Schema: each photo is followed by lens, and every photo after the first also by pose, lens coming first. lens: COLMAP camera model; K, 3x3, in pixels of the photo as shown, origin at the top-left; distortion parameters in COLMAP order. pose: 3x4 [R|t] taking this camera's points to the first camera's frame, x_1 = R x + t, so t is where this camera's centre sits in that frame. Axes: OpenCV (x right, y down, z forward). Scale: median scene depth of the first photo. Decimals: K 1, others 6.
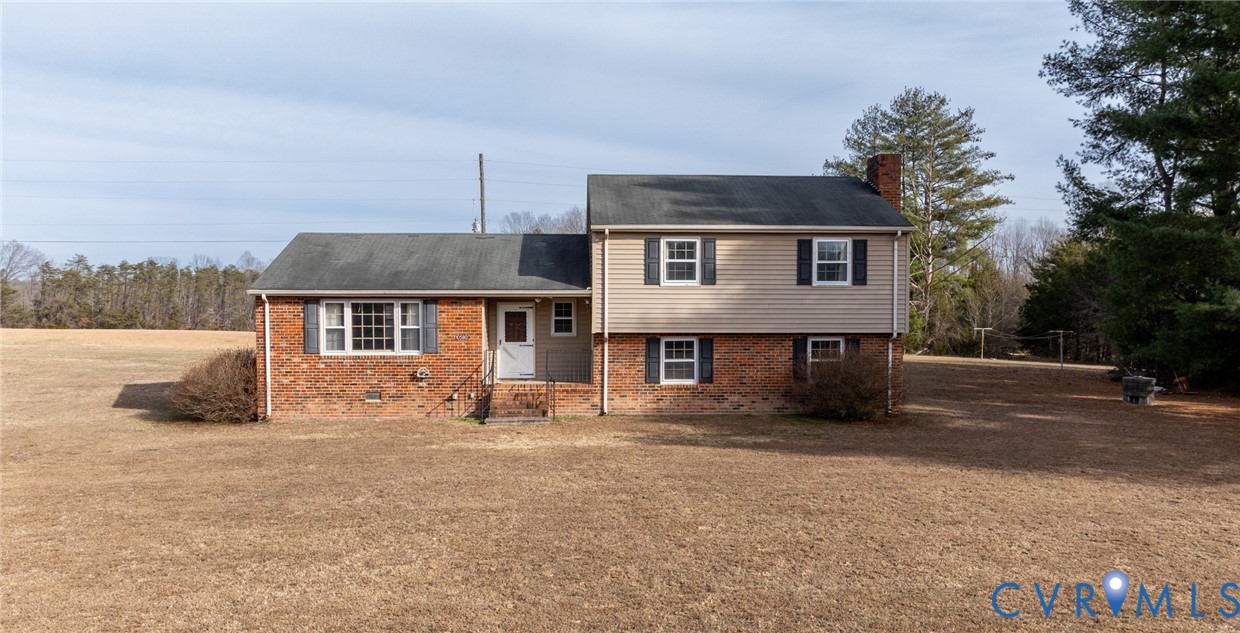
lens RADIAL K [[863.7, 0, 598.1], [0, 863.7, 319.5], [0, 0, 1]] dist [-0.004697, -0.001236]
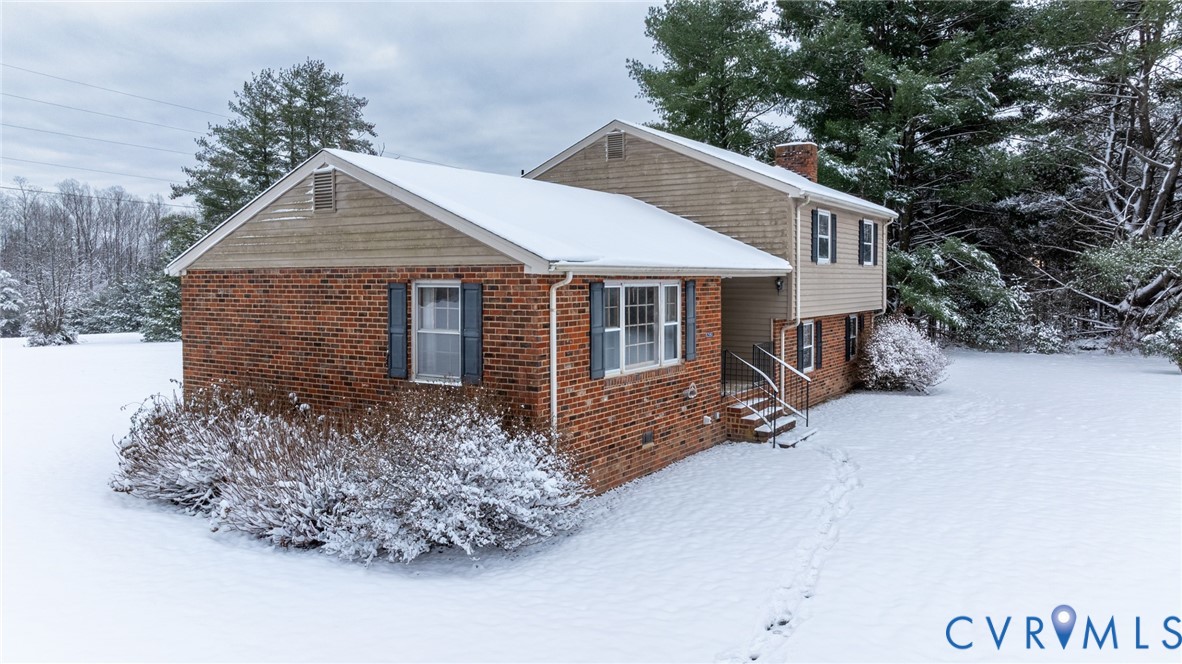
lens RADIAL K [[850.6, 0, 554.5], [0, 850.6, 330.8], [0, 0, 1]] dist [-0.005110, -0.001444]
pose [[0.589577, -0.051114, 0.806093, -0.785499], [0.026283, 0.998681, 0.044103, -0.016232], [-0.807285, -0.004816, 0.590143, 0.696464]]
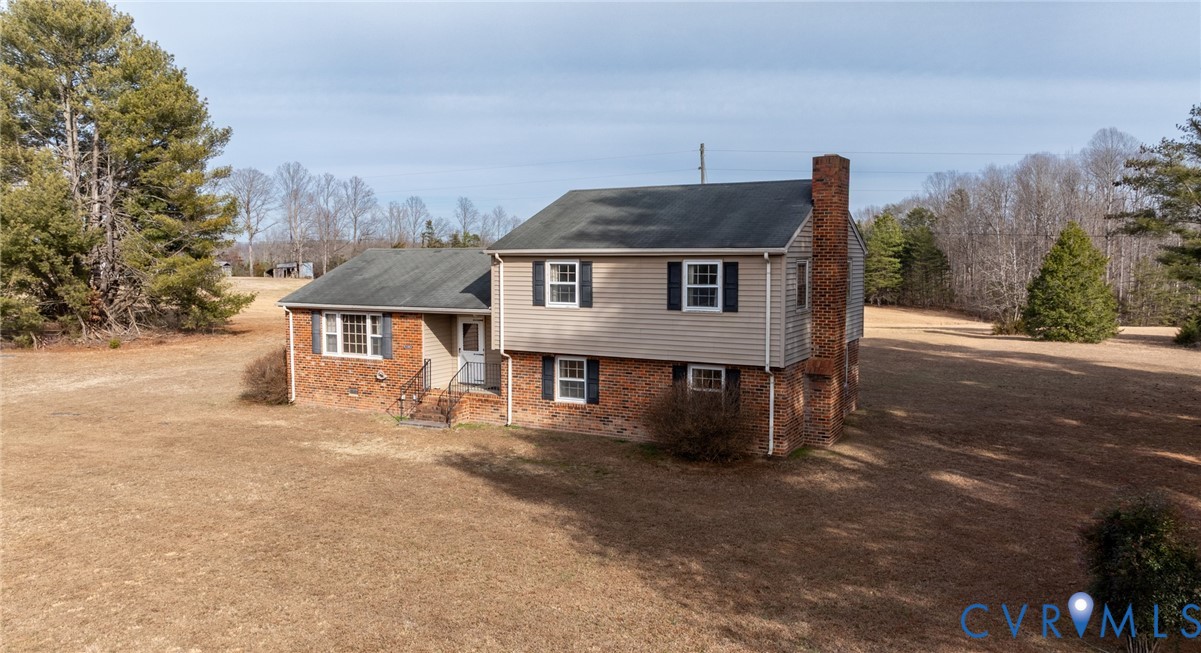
lens RADIAL K [[837.2, 0, 599.2], [0, 837.2, 305.7], [0, 0, 1]] dist [0.000244, 0.000013]
pose [[0.859420, 0.025813, -0.510618, 0.633603], [-0.008712, 0.999319, 0.035854, -0.076668], [0.511196, -0.026365, 0.859060, 0.170007]]
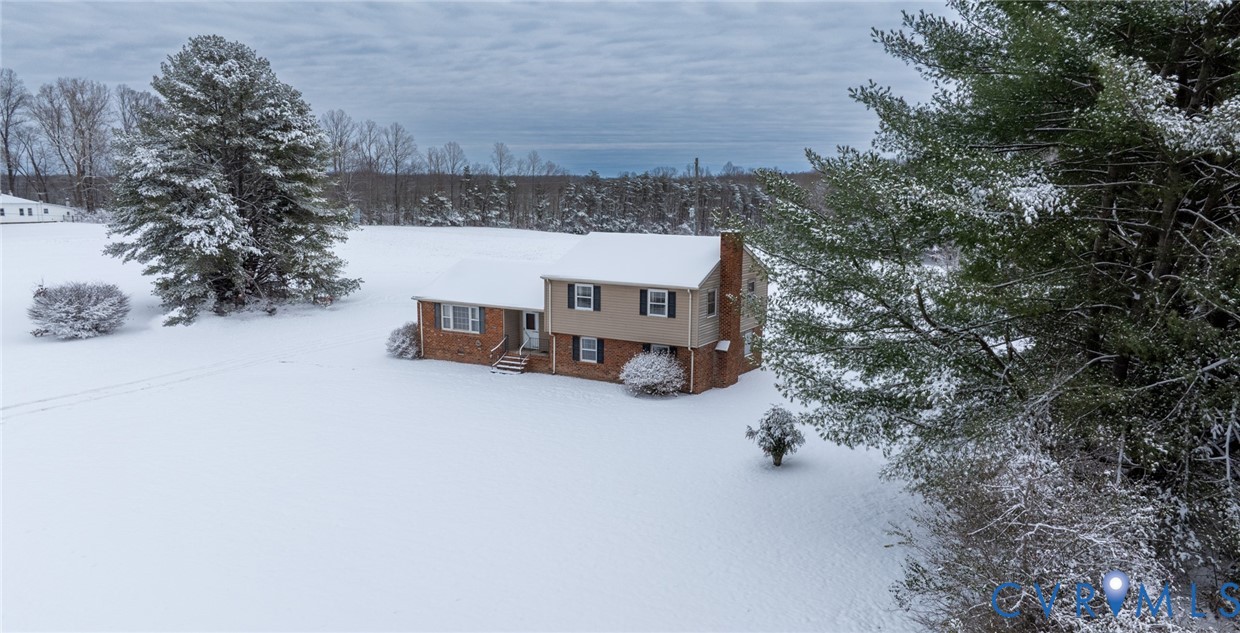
lens RADIAL K [[863.7, 0, 598.1], [0, 863.7, 319.5], [0, 0, 1]] dist [-0.004697, -0.001236]
pose [[0.836723, 0.083382, -0.541241, 1.110716], [-0.016604, 0.991749, 0.127116, -0.252355], [0.547374, -0.097374, 0.831204, -0.511529]]
